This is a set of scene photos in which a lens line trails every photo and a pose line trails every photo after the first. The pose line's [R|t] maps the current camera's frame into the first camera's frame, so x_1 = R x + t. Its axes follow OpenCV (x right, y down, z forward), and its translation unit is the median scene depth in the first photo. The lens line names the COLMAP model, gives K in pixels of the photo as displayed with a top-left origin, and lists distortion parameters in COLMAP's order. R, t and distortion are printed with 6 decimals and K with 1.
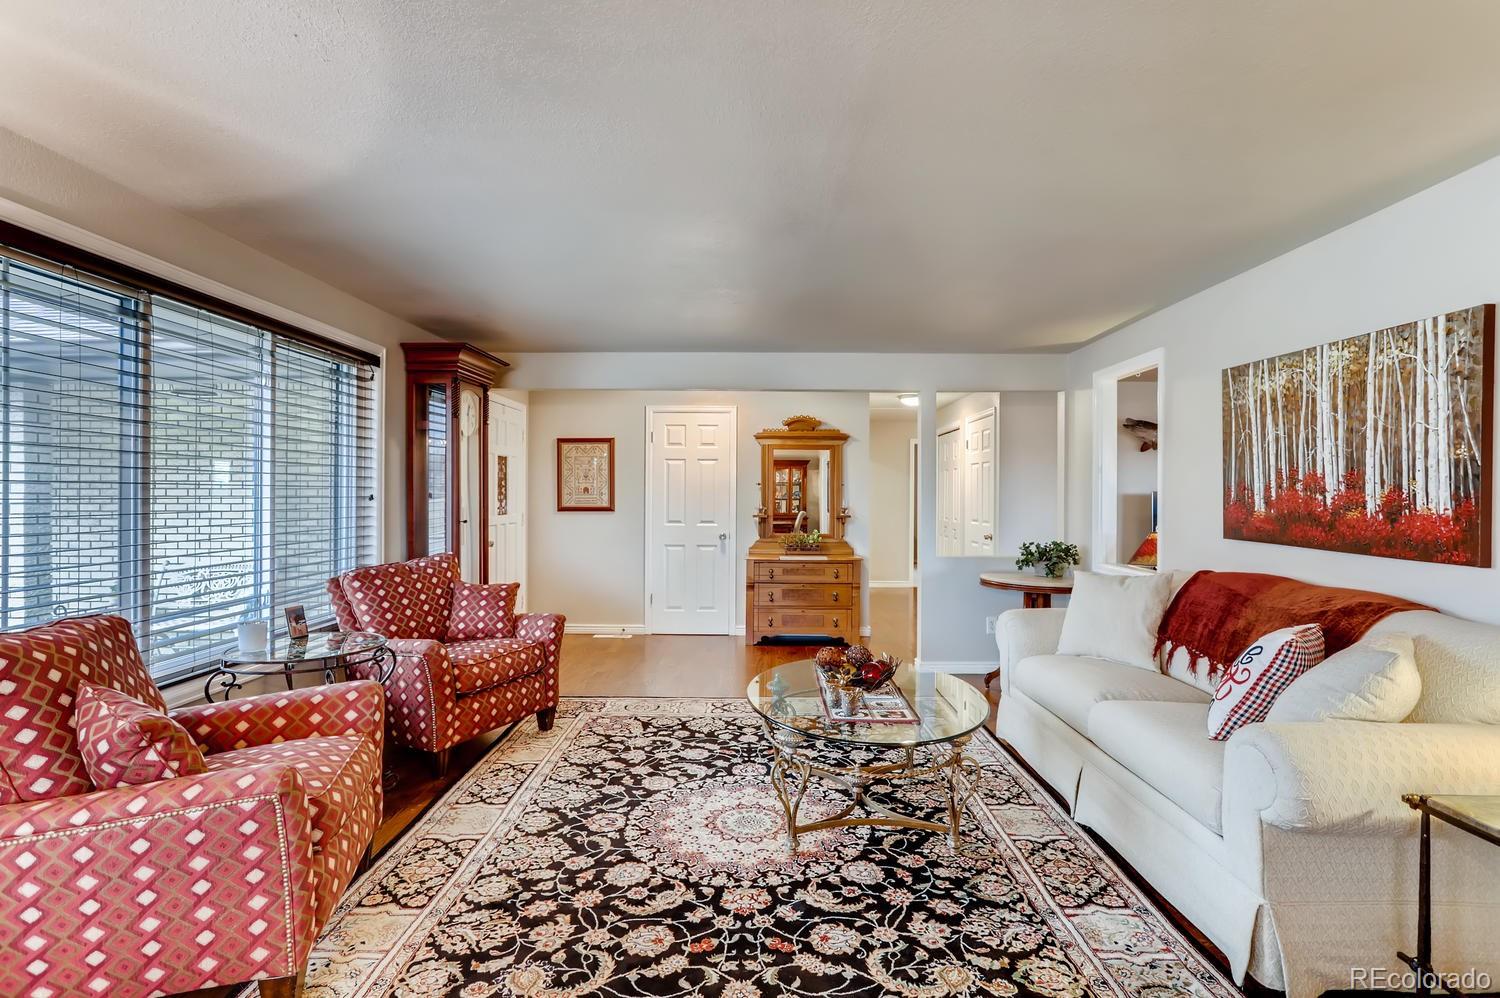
lens RADIAL K [[722.0, 0, 753.6], [0, 722.0, 490.5], [0, 0, 1]] dist [-0.000335, 0.001146]
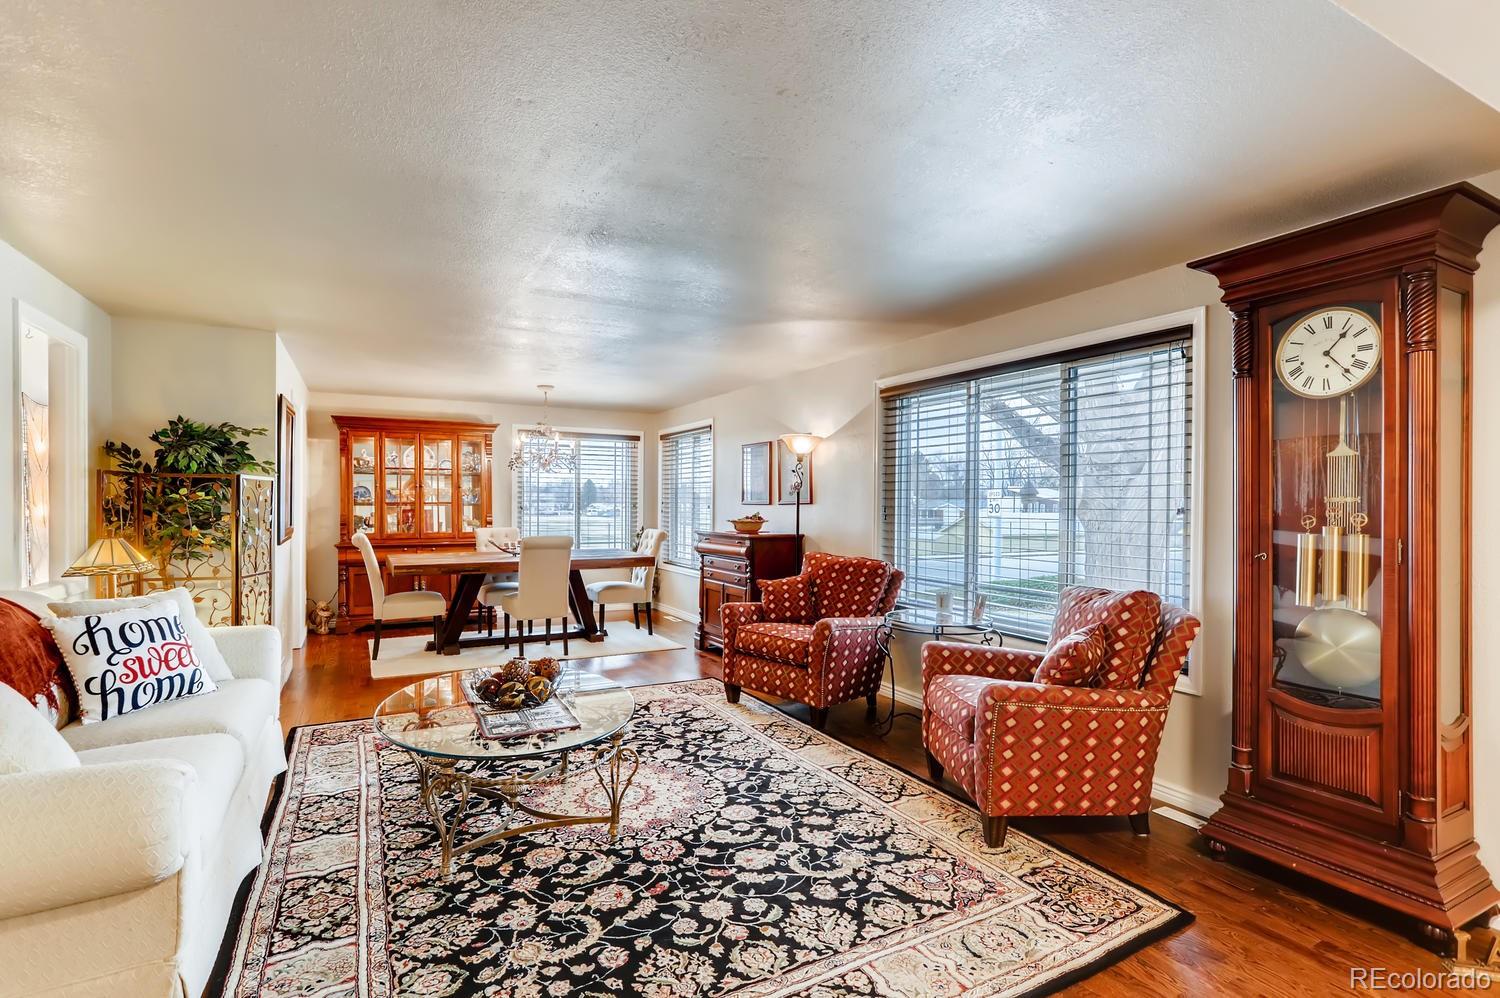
lens RADIAL K [[722.0, 0, 749.9], [0, 722.0, 505.9], [0, 0, 1]] dist [-0.000335, 0.001146]
pose [[-0.877657, -0.010384, -0.479177, 0.318969], [-0.008838, 0.999946, -0.005482, 0.016742], [0.479208, -0.000577, -0.877701, 1.901938]]
